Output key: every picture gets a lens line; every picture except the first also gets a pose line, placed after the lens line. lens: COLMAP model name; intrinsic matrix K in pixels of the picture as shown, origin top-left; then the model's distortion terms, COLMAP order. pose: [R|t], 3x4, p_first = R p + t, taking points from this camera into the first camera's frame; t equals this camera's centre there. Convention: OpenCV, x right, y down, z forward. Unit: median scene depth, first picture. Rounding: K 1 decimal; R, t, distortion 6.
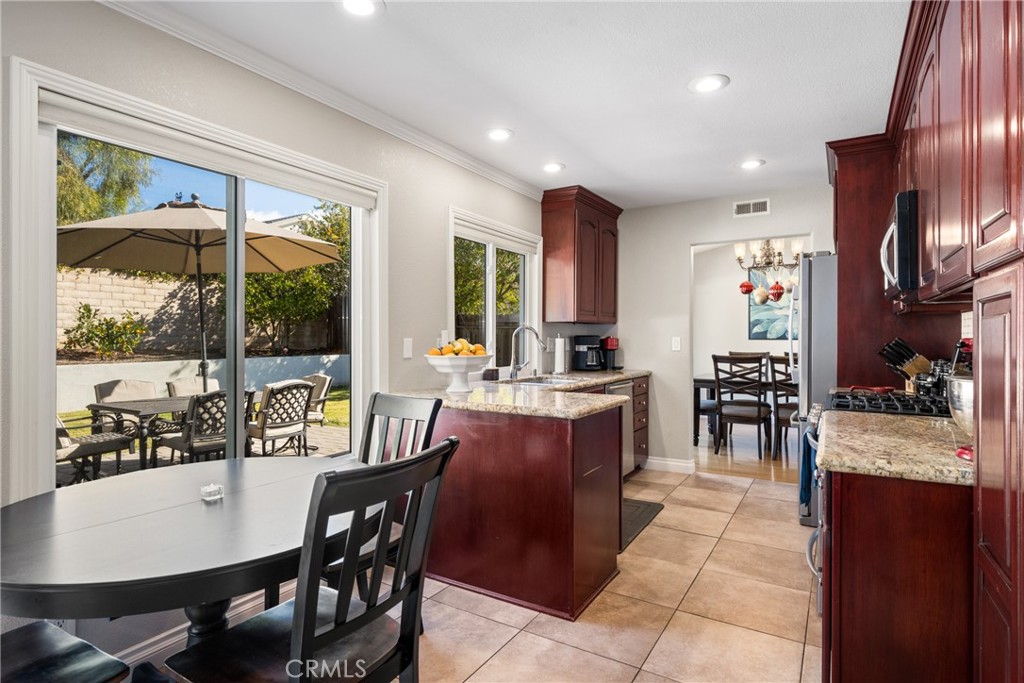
lens RADIAL K [[533.3, 0, 512.0], [0, 533.3, 341.5], [0, 0, 1]] dist [-0.001790, -0.000238]
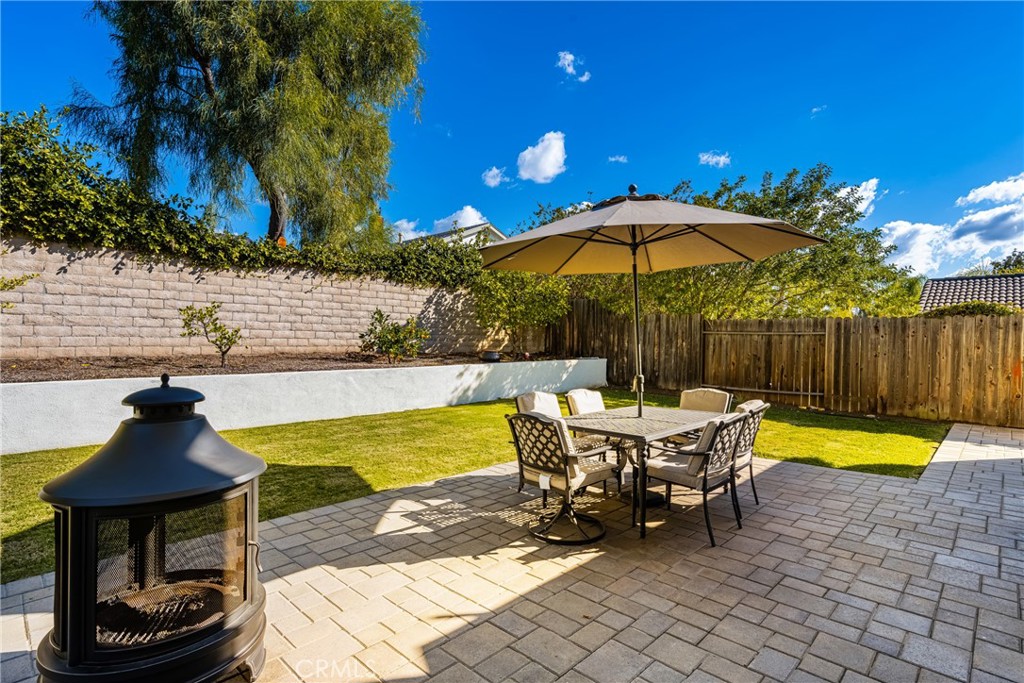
lens RADIAL K [[508.9, 0, 512.0], [0, 508.9, 341.5], [0, 0, 1]] dist [0.002339, 0.000155]
pose [[0.976243, 0.008751, -0.216500, -0.702551], [-0.009331, 0.999955, -0.001658, -0.017906], [0.216476, 0.003639, 0.976281, 0.158092]]
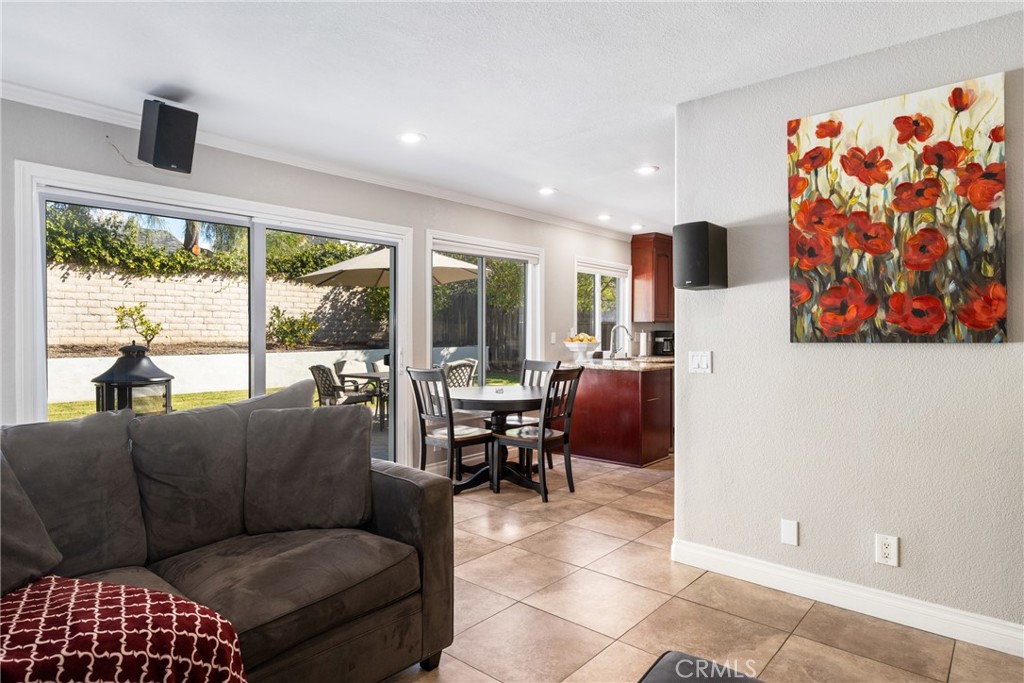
lens RADIAL K [[582.6, 0, 512.0], [0, 582.6, 341.5], [0, 0, 1]] dist [-0.015434, 0.002033]
pose [[0.986906, 0.002305, -0.161280, -0.010078], [-0.000941, 0.999963, 0.008532, 0.004945], [0.161294, -0.008268, 0.986872, -0.662140]]
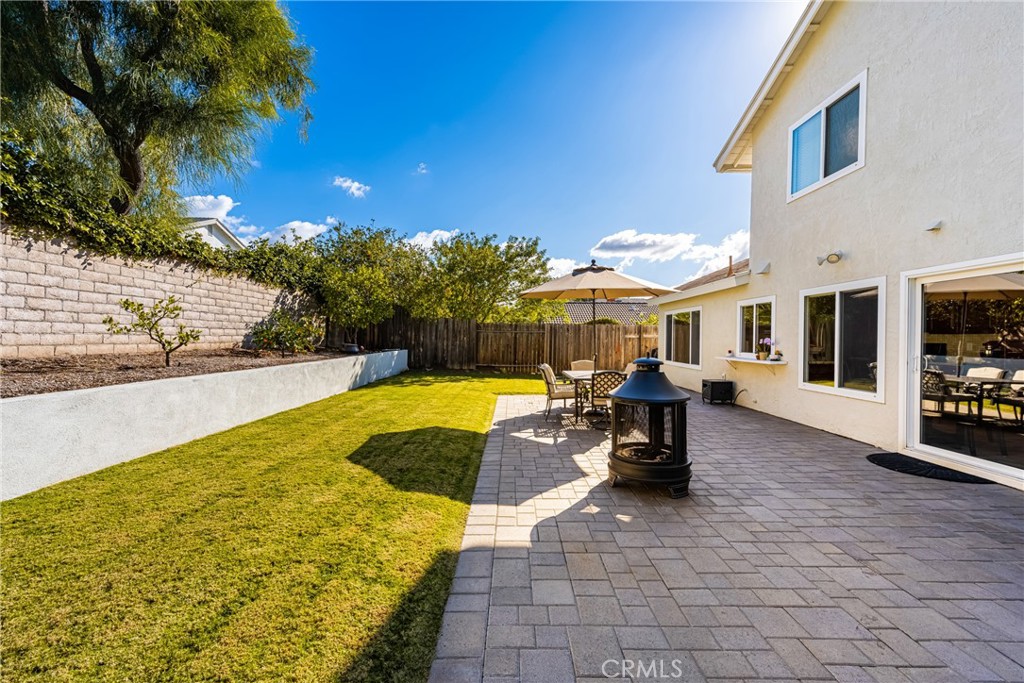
lens RADIAL K [[415.7, 0, 512.0], [0, 415.7, 341.5], [0, 0, 1]] dist [0.002290, 0.000103]
pose [[0.850813, -0.001377, 0.525467, -1.828171], [-0.001912, 0.999982, 0.005716, -0.012082], [-0.525466, -0.005868, 0.850795, -0.053448]]
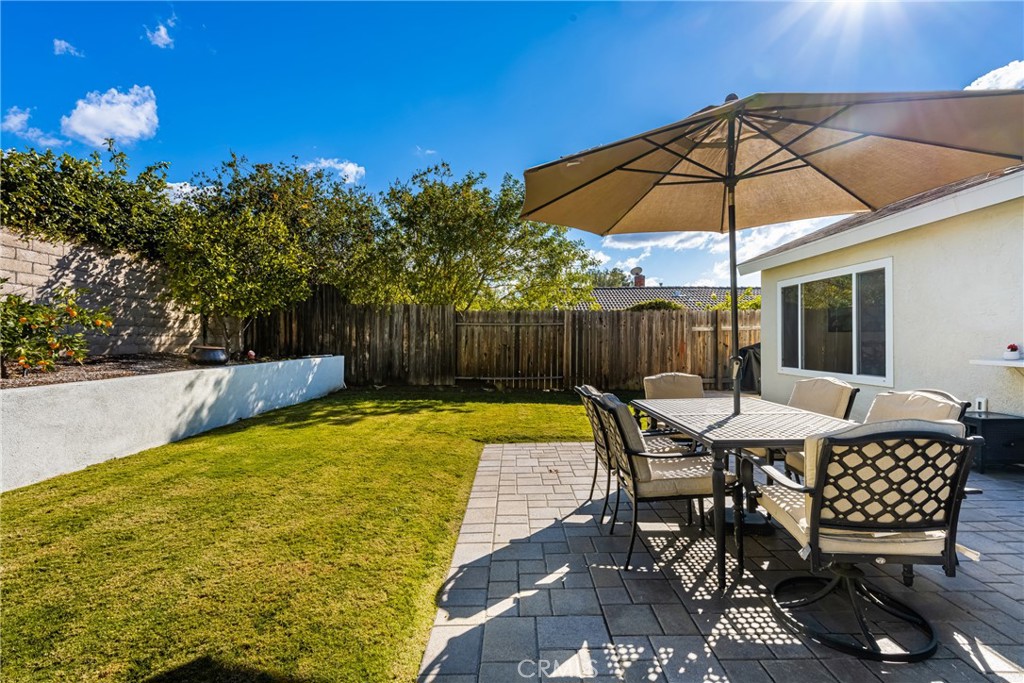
lens RADIAL K [[469.1, 0, 512.0], [0, 469.1, 341.5], [0, 0, 1]] dist [0.003727, 0.001043]
pose [[0.852776, -0.010797, 0.522165, -1.305239], [0.013807, 0.999903, -0.001874, 0.019673], [-0.522094, 0.008808, 0.852843, 0.775356]]
